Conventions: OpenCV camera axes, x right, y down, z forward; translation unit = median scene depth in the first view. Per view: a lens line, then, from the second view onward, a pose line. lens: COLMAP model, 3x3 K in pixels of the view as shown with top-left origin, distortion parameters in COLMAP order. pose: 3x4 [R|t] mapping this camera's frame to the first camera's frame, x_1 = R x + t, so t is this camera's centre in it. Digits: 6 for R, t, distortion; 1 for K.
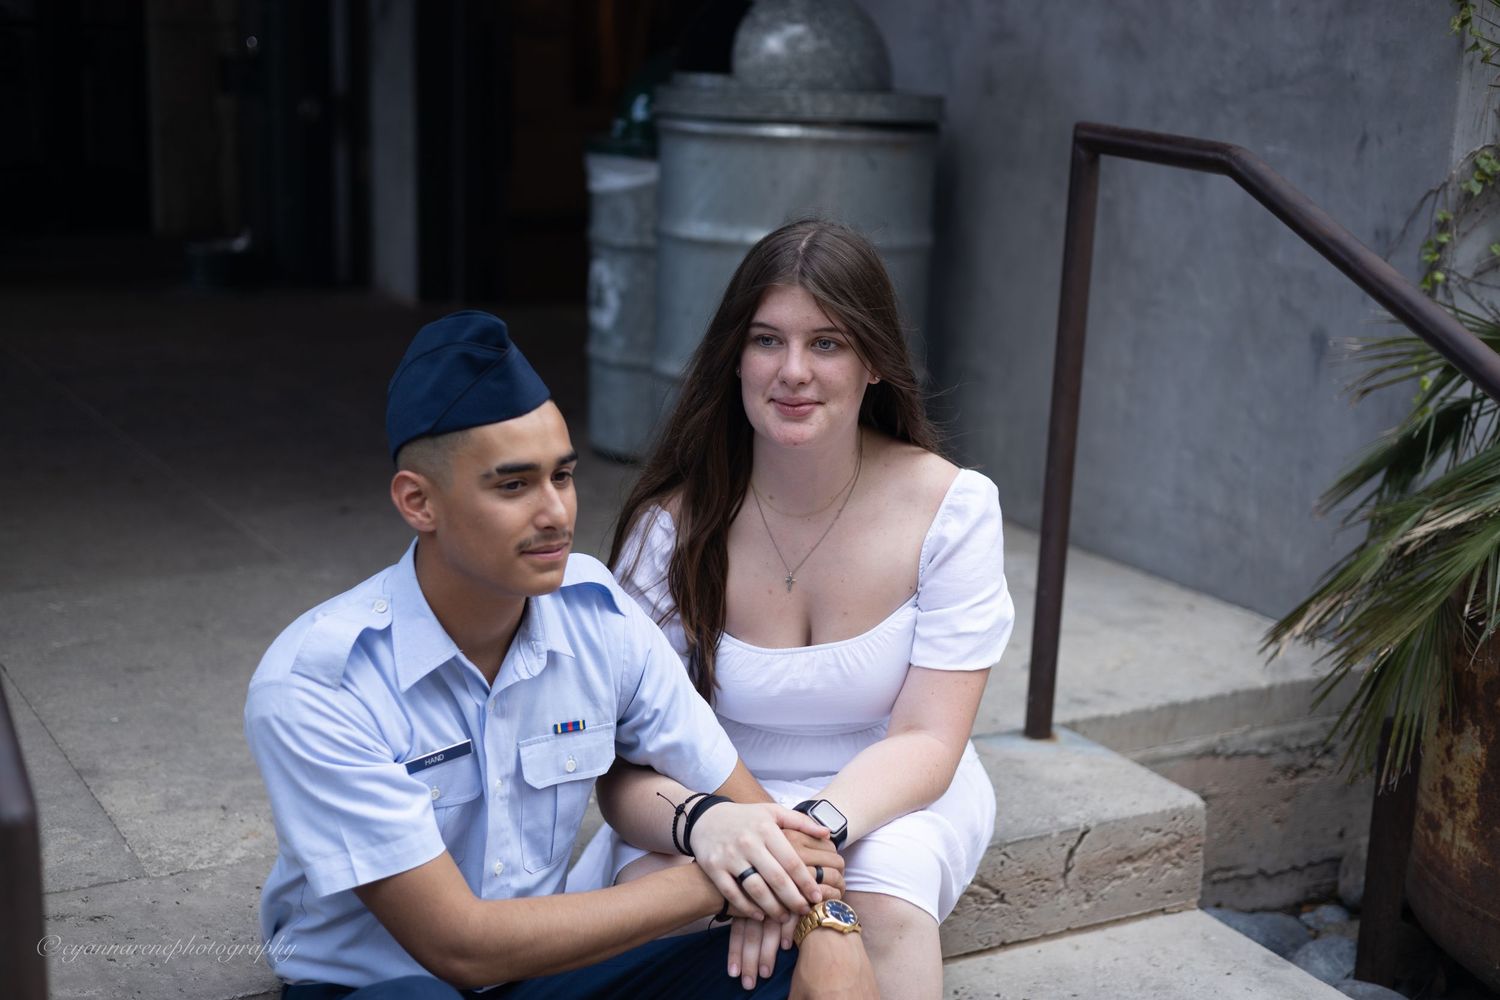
lens RADIAL K [[2077.7, 0, 750.2], [0, 2077.7, 485.8], [0, 0, 1]] dist [0.057676, -0.267907]
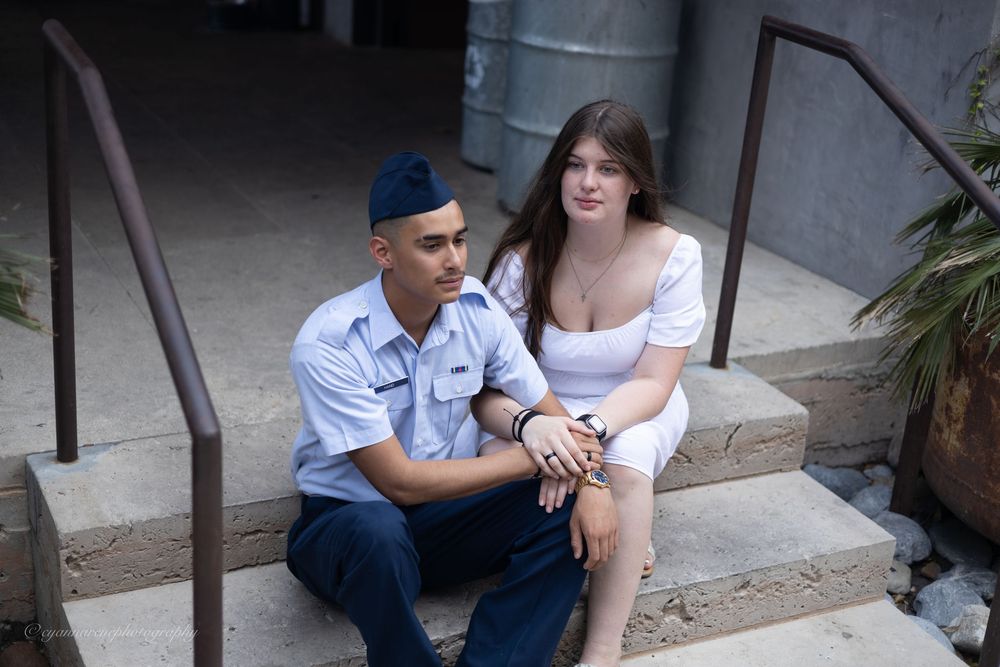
lens RADIAL K [[1385.2, 0, 500.1], [0, 1385.2, 324.0], [0, 0, 1]] dist [0.057676, -0.267907]
pose [[0.998282, 0.049568, -0.031241, -0.010686], [-0.044709, 0.989055, 0.140613, -0.077520], [0.037869, -0.138975, 0.989572, -0.170927]]
